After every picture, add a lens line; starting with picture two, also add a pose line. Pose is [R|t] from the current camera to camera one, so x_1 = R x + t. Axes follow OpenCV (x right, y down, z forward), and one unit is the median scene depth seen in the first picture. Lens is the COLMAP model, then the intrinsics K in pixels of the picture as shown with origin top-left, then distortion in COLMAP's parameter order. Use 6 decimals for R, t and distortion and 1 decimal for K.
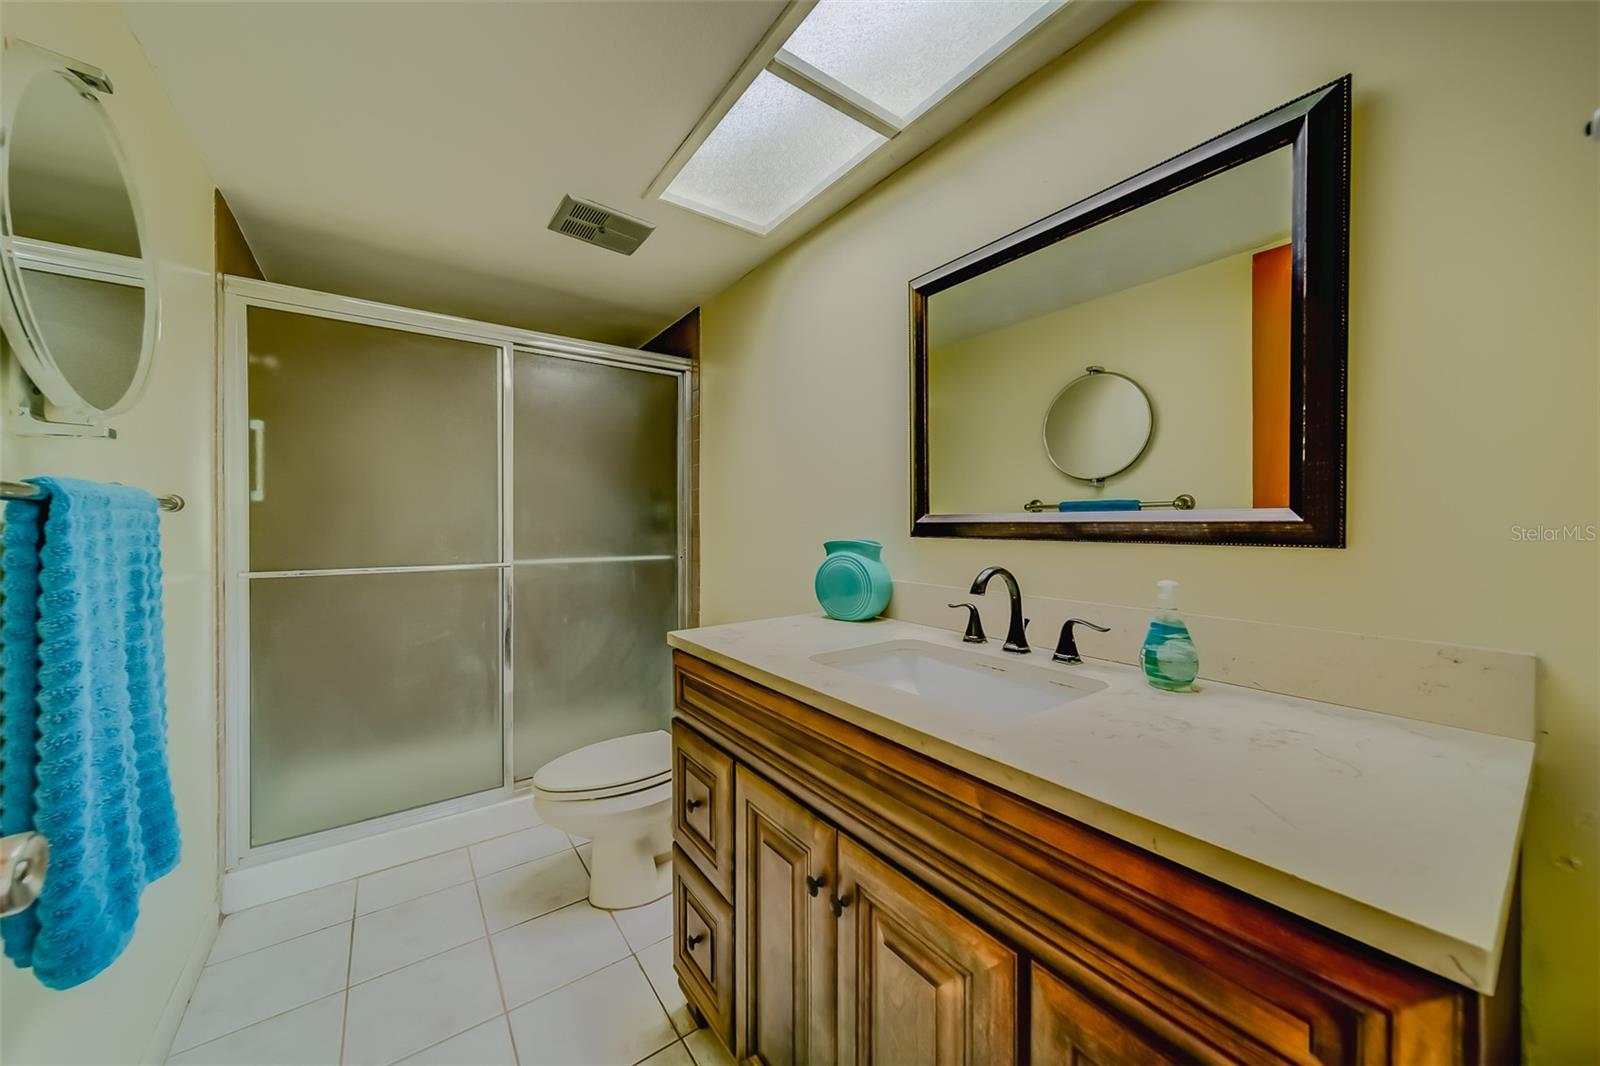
lens RADIAL K [[573.1, 0, 800.0], [0, 573.1, 533.0], [0, 0, 1]] dist [0.007173, -0.000315]
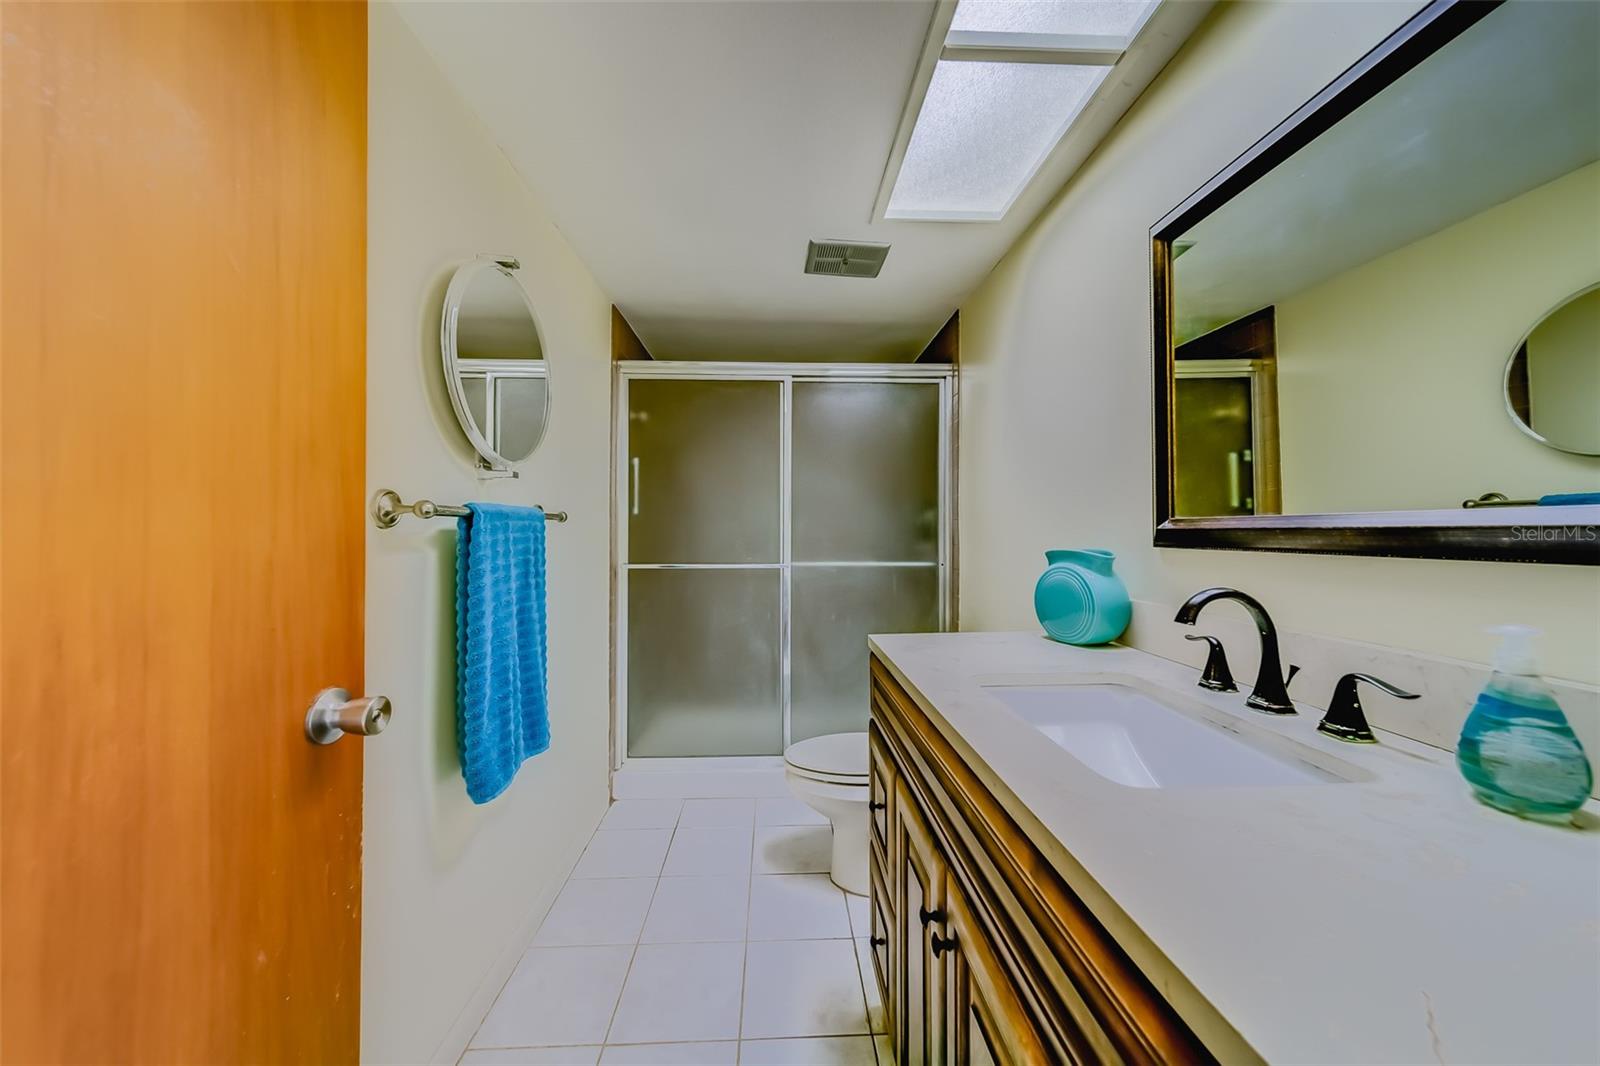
lens RADIAL K [[573.1, 0, 800.0], [0, 573.1, 533.0], [0, 0, 1]] dist [0.007173, -0.000315]
pose [[0.828275, 0.002433, -0.560316, 0.238127], [-0.010003, 0.999895, -0.010444, 0.001085], [0.560232, 0.014255, 0.828213, 0.065852]]
